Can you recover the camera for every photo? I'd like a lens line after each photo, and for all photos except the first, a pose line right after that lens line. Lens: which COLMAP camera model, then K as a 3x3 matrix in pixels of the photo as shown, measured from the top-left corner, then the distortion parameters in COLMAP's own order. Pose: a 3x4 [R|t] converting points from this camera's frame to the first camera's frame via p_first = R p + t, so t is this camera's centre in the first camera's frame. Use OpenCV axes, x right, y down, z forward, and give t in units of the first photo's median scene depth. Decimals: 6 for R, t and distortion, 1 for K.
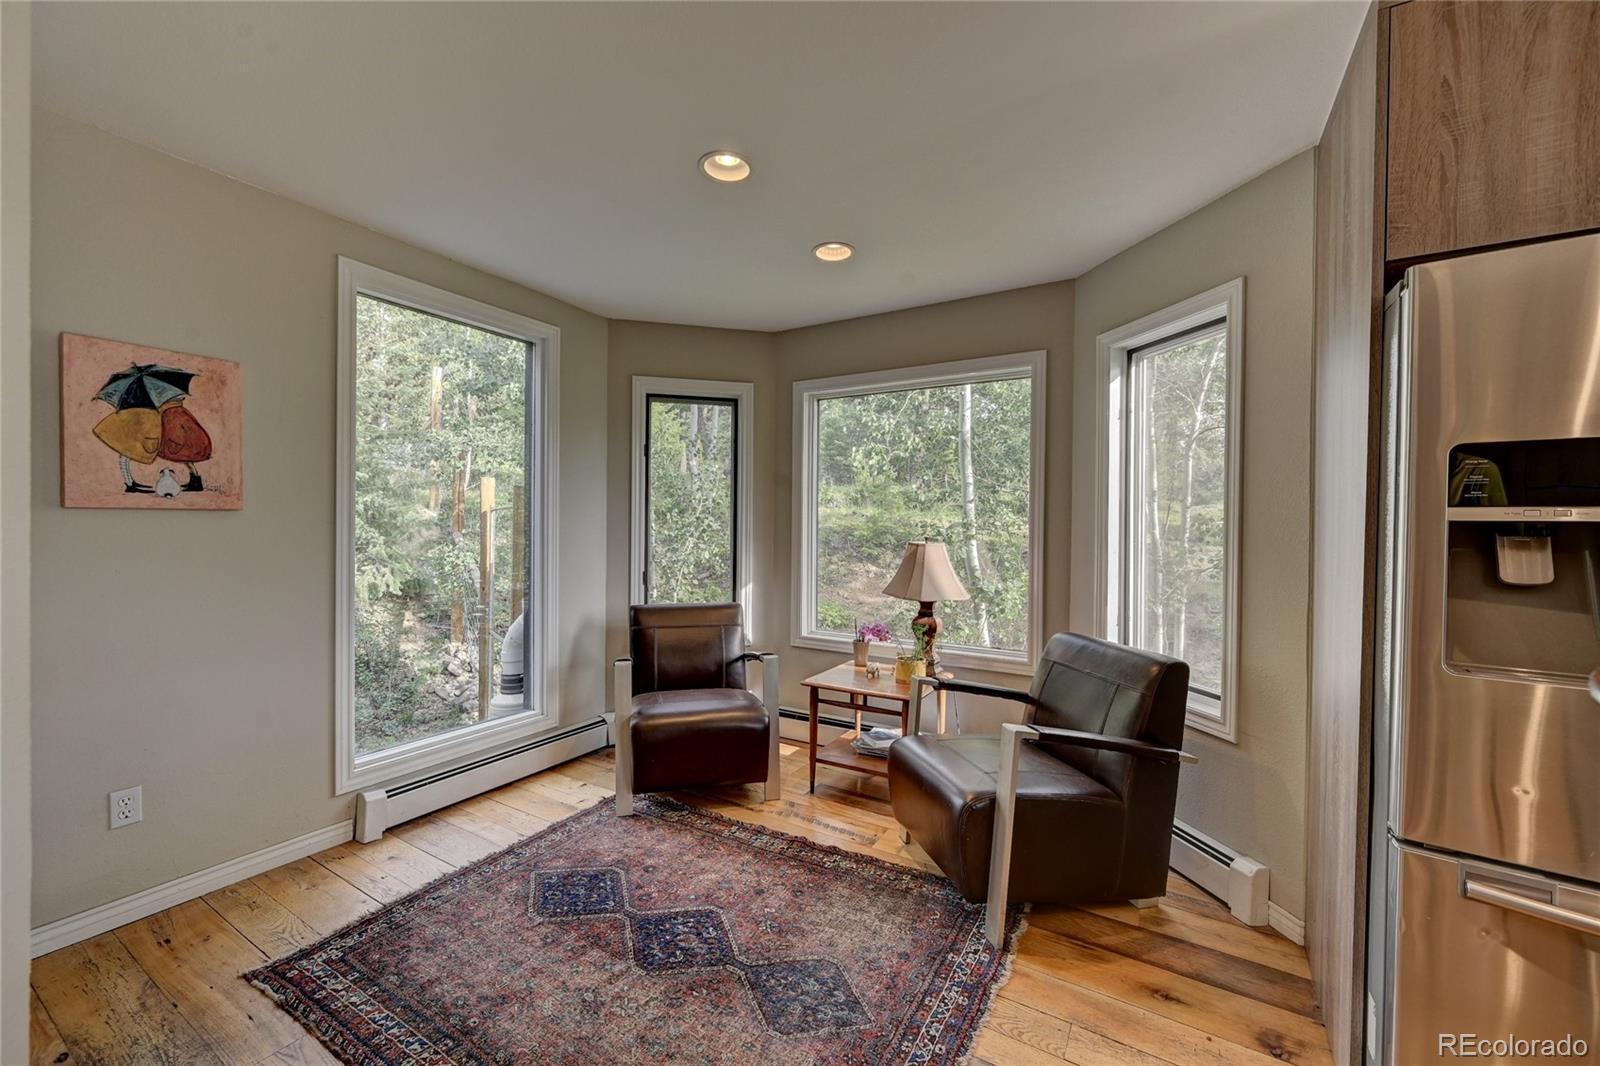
lens RADIAL K [[631.9, 0, 796.0], [0, 631.9, 530.5], [0, 0, 1]] dist [-0.000231, 0.000151]
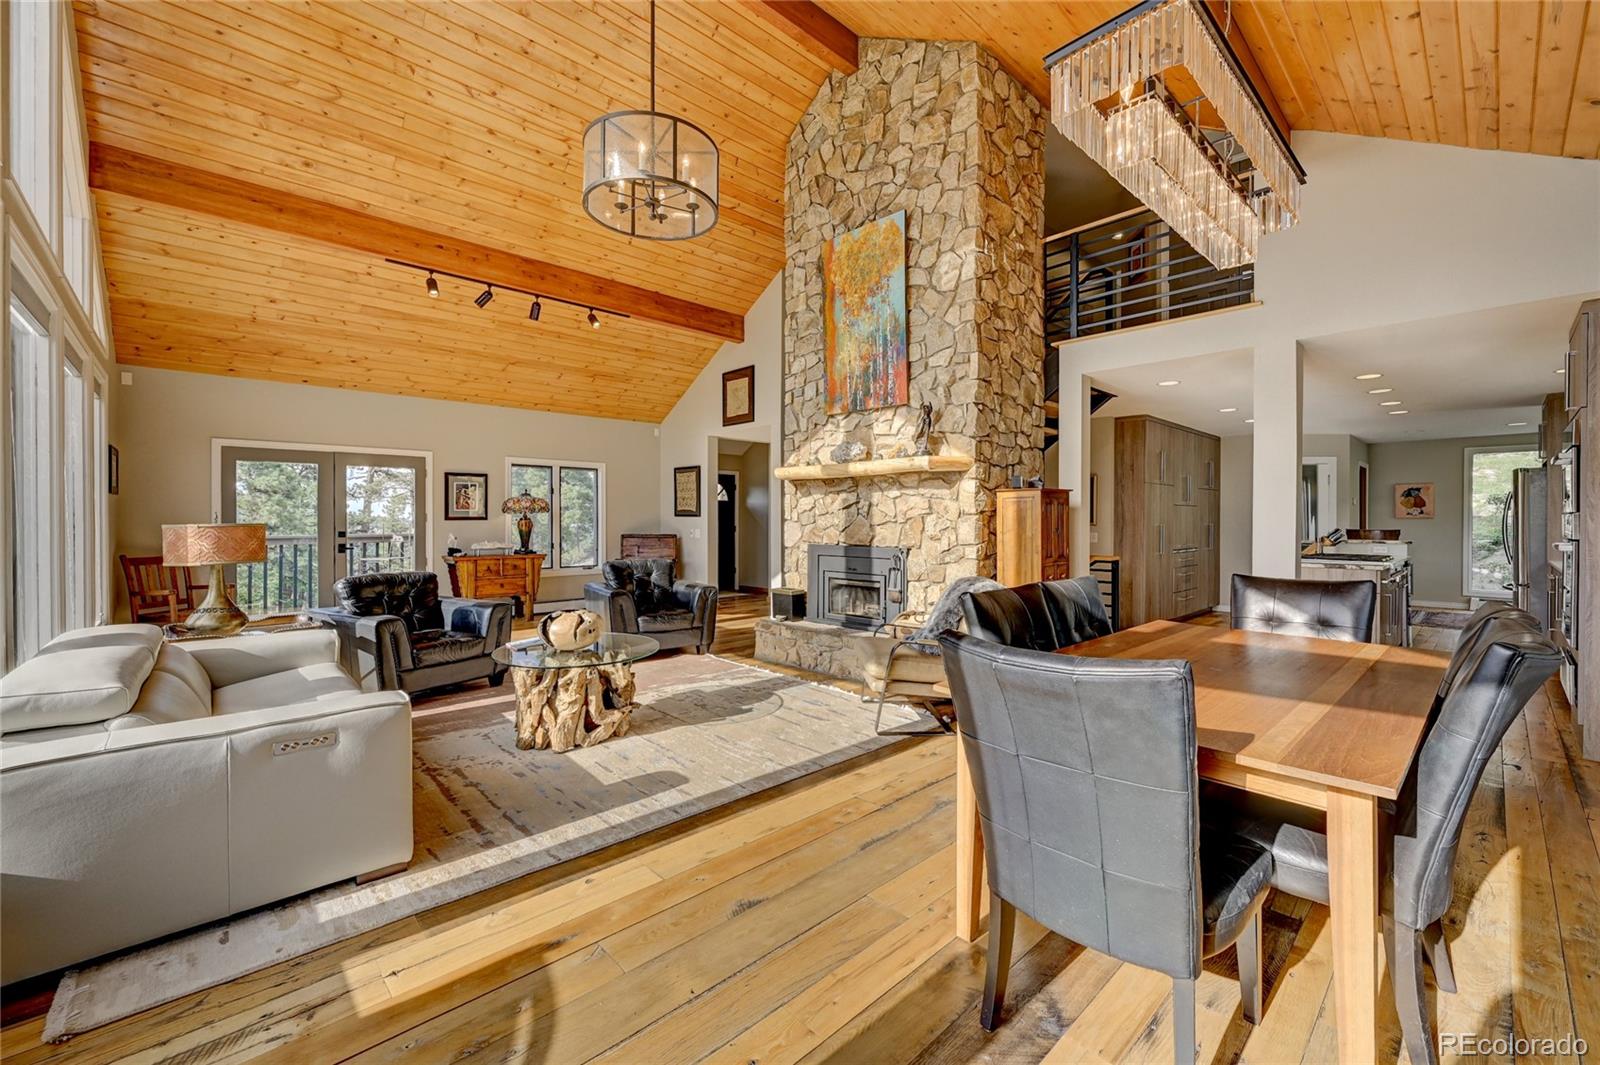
lens RADIAL K [[631.1, 0, 787.4], [0, 631.1, 524.8], [0, 0, 1]] dist [-0.001123, 0.000376]
pose [[-0.295555, -0.001666, -0.955324, 4.391771], [-0.007691, 0.999970, 0.000635, 0.042111], [0.955295, 0.007535, -0.295559, -1.854583]]
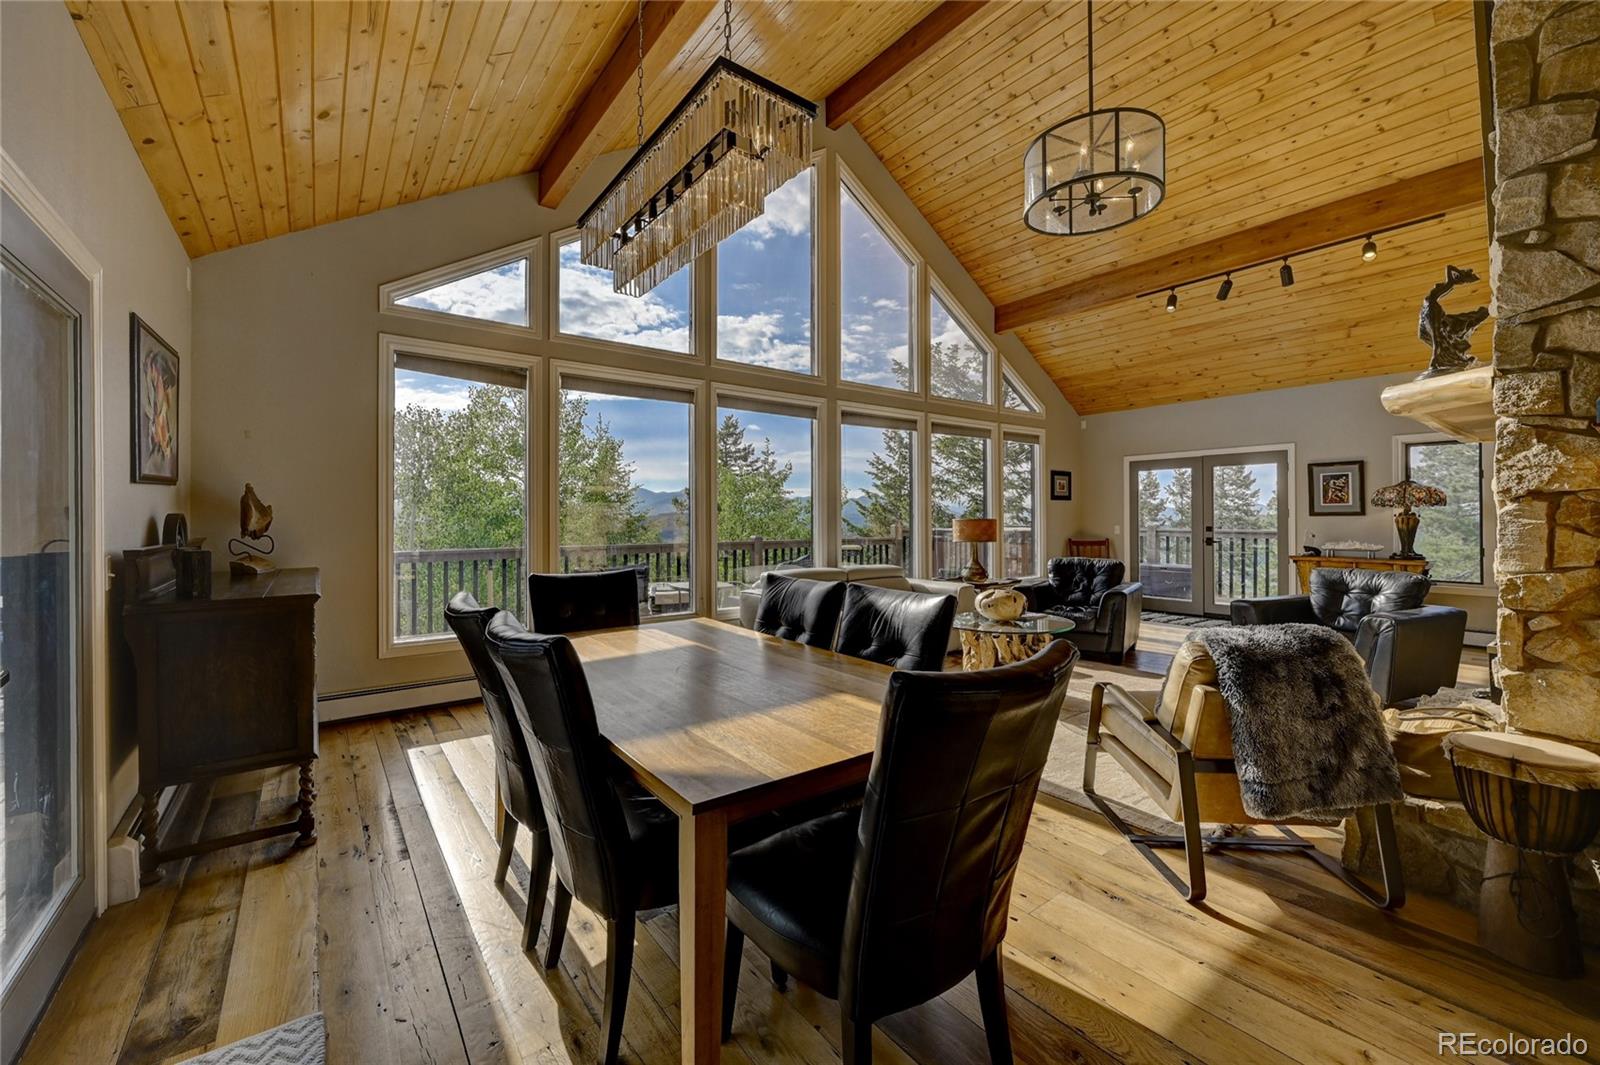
lens RADIAL K [[647.3, 0, 788.4], [0, 647.3, 517.8], [0, 0, 1]] dist [-0.003926, -0.000135]
pose [[-0.924025, -0.007166, 0.382265, 2.744416], [-0.003882, 0.999949, 0.009362, 0.021227], [-0.382313, 0.007167, -0.924005, -0.622602]]
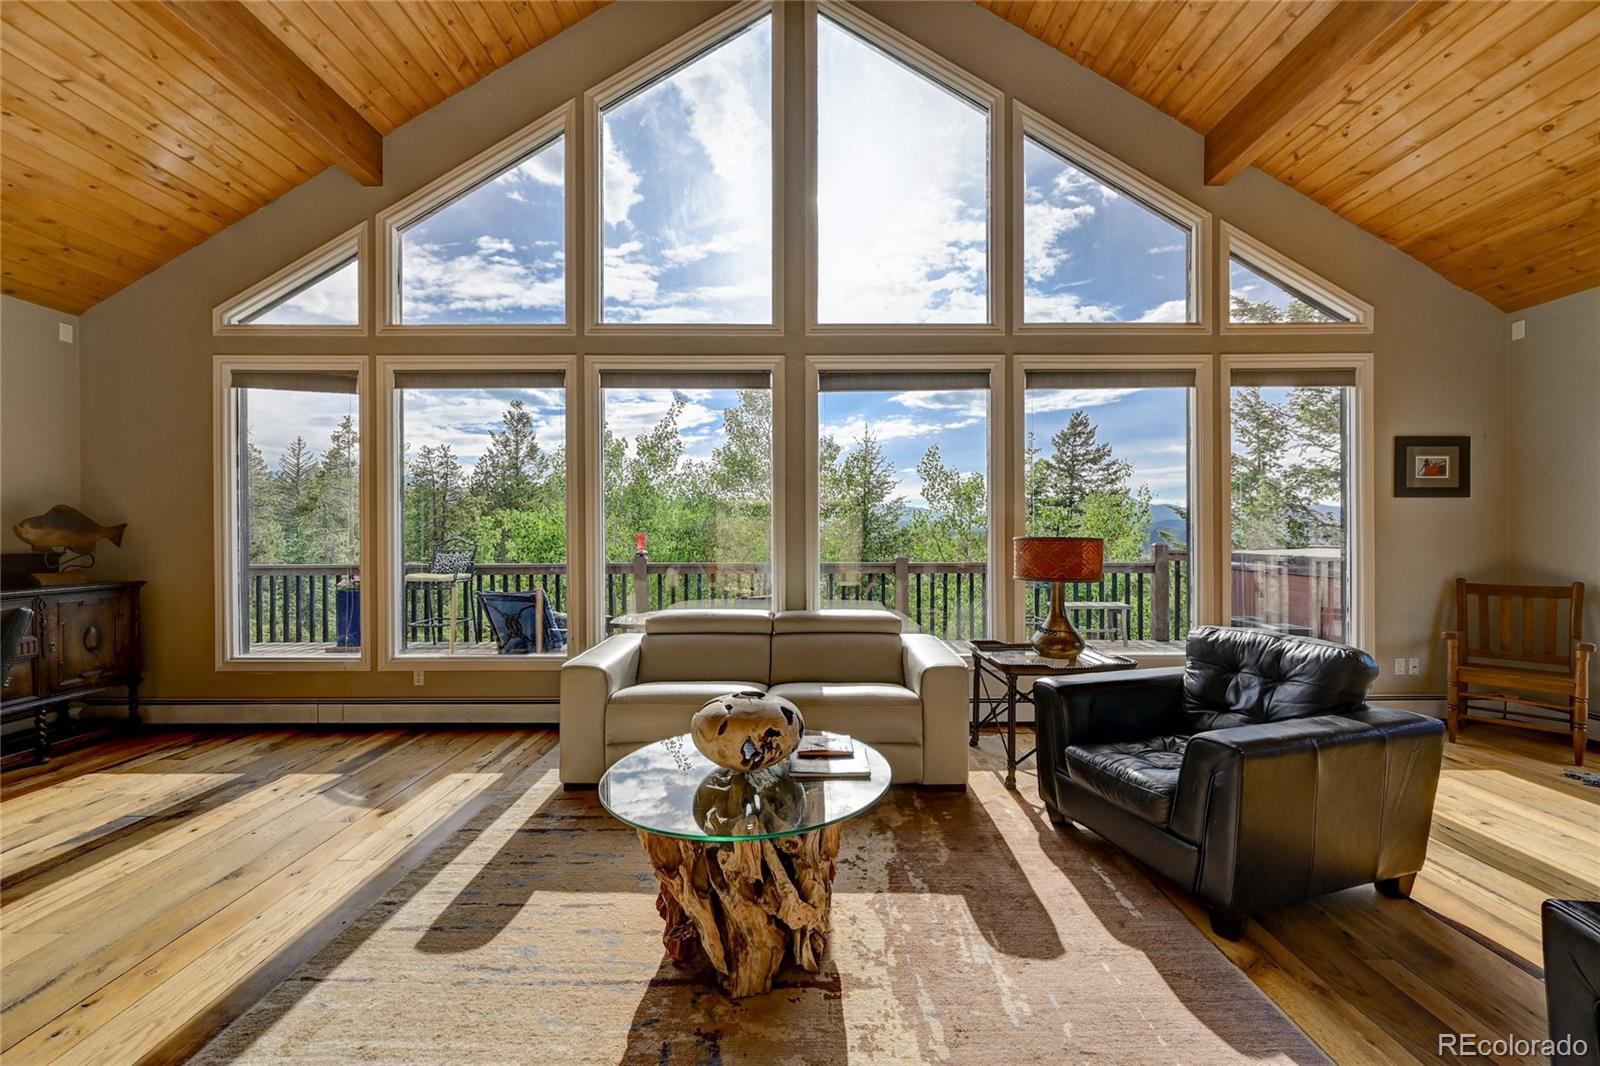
lens RADIAL K [[631.9, 0, 799.4], [0, 631.9, 532.5], [0, 0, 1]] dist [-0.000231, 0.000151]
pose [[-0.511000, -0.006918, 0.859553, 2.041995], [0.003708, 0.999941, 0.010253, 0.019754], [-0.859572, 0.008426, -0.510944, -2.497773]]
